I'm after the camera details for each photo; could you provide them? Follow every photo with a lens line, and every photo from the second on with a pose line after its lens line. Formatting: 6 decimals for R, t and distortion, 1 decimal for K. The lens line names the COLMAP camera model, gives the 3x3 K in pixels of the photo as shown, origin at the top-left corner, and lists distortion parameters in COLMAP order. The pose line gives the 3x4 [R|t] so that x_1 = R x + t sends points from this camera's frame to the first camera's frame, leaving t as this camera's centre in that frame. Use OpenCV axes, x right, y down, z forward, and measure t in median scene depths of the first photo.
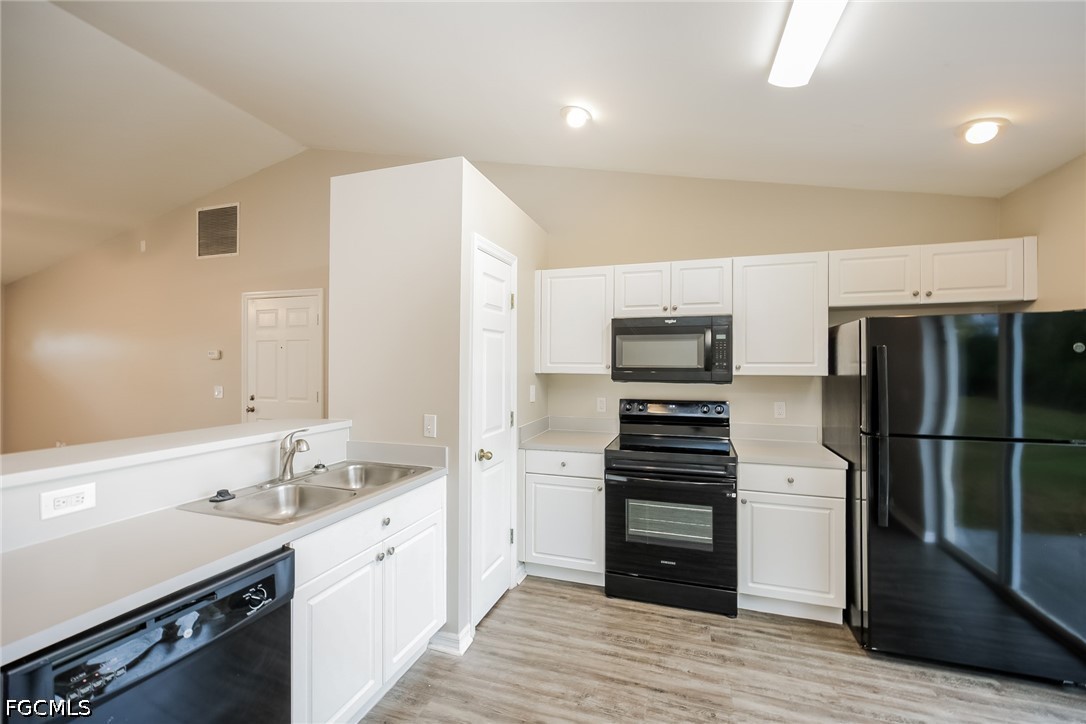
lens RADIAL K [[443.0, 0, 549.5], [0, 443.0, 361.9], [0, 0, 1]] dist [-0.001148, 0.001226]
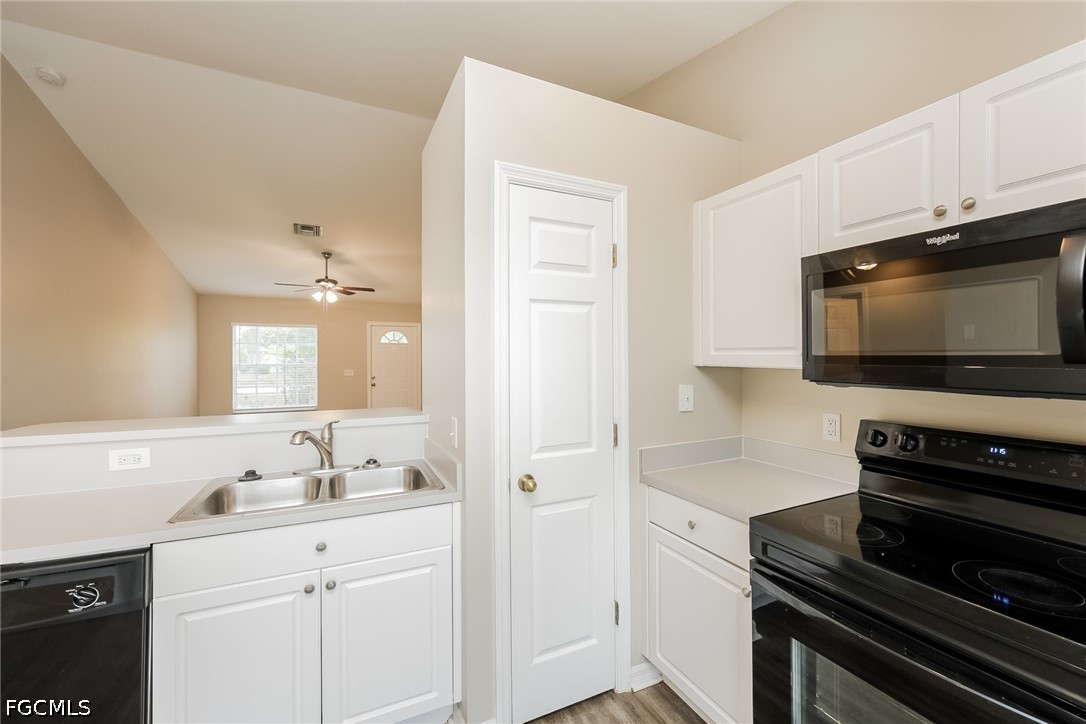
lens RADIAL K [[443.0, 0, 546.2], [0, 443.0, 357.5], [0, 0, 1]] dist [-0.001148, 0.001226]
pose [[0.700278, -0.004023, -0.713859, 0.339643], [0.004451, 0.999989, -0.001270, 0.016170], [0.713856, -0.002288, 0.700289, 0.509919]]
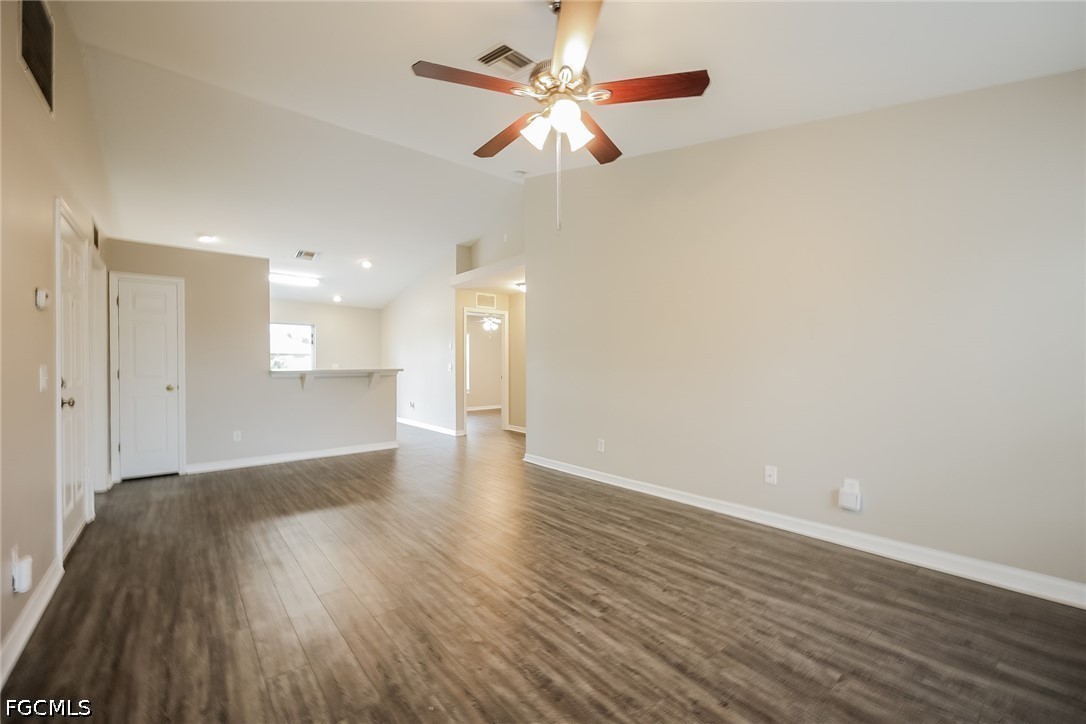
lens RADIAL K [[443.0, 0, 544.9], [0, 443.0, 364.7], [0, 0, 1]] dist [-0.001148, 0.001226]
pose [[-0.852609, -0.003677, 0.522537, -2.703261], [-0.002455, 0.999992, 0.003031, 0.093521], [-0.522544, 0.001301, -0.852611, 2.081780]]
